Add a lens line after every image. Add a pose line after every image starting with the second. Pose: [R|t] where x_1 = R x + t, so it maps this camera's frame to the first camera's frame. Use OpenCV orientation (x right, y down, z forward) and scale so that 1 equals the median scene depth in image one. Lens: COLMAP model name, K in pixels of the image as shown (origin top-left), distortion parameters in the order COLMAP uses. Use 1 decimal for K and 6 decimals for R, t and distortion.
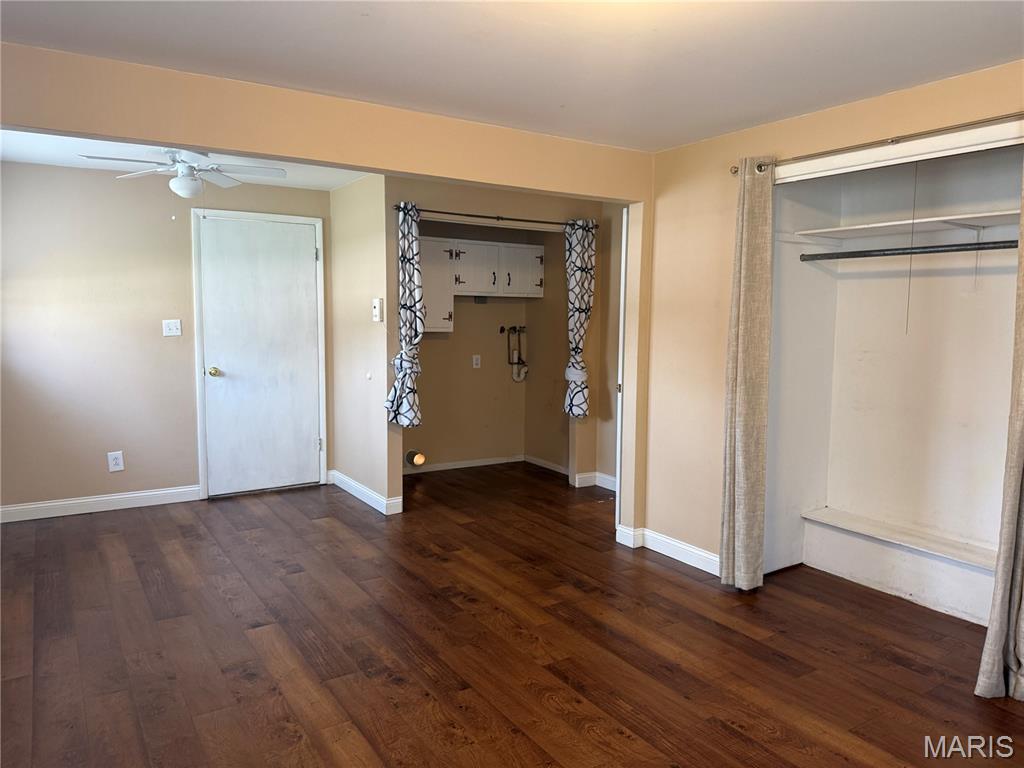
lens RADIAL K [[708.4, 0, 513.1], [0, 708.4, 381.4], [0, 0, 1]] dist [0.040855, -0.065339]
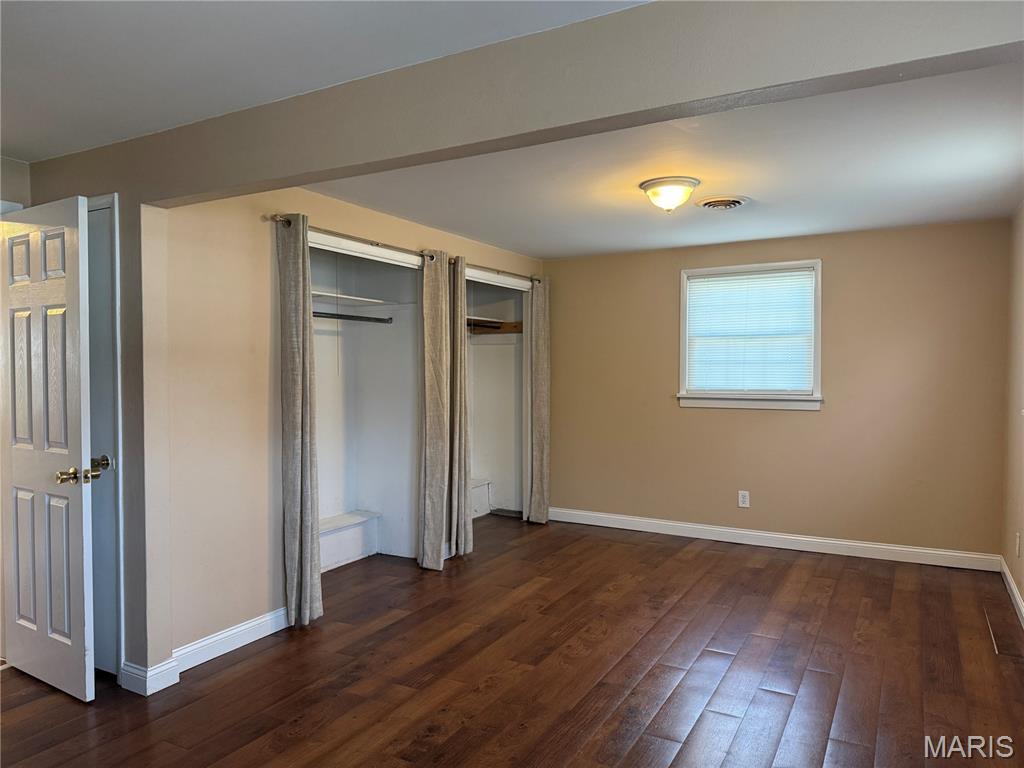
lens RADIAL K [[708.4, 0, 511.9], [0, 708.4, 385.9], [0, 0, 1]] dist [0.040855, -0.065339]
pose [[-0.464805, -0.037091, 0.884636, -0.809682], [0.081863, 0.993042, 0.084649, -0.130533], [-0.881620, 0.111764, -0.458535, 1.294909]]
